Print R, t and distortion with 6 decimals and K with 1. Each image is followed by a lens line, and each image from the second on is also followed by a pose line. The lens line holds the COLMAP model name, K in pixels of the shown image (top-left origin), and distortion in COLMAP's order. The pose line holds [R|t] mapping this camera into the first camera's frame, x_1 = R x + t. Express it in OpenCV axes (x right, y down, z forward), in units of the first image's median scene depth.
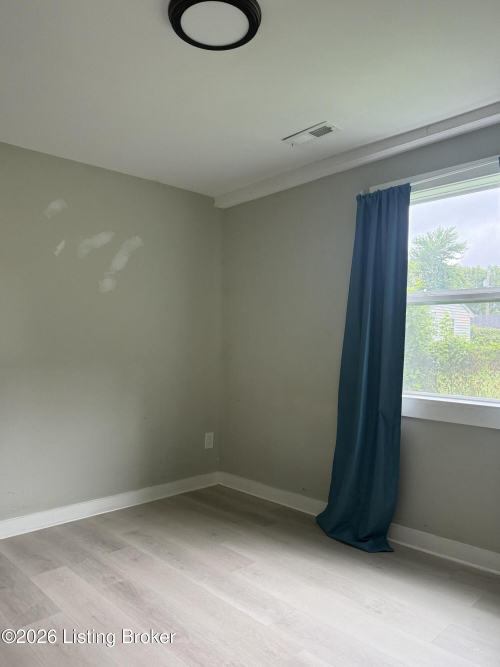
lens RADIAL K [[487.5, 0, 250.0], [0, 487.5, 333.5], [0, 0, 1]] dist [0.002622, 0.000931]
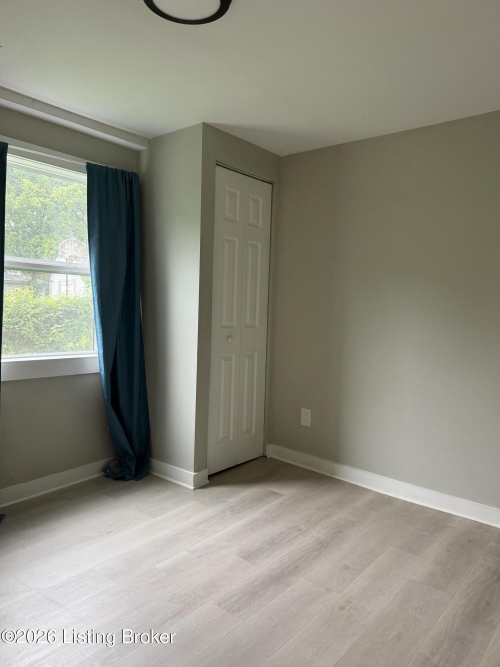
lens RADIAL K [[487.5, 0, 250.0], [0, 487.5, 333.5], [0, 0, 1]] dist [0.002622, 0.000931]
pose [[-0.128678, -0.066755, 0.989437, -0.779512], [-0.042325, 0.997192, 0.061773, -0.010670], [-0.990783, -0.033929, -0.131142, 0.678581]]
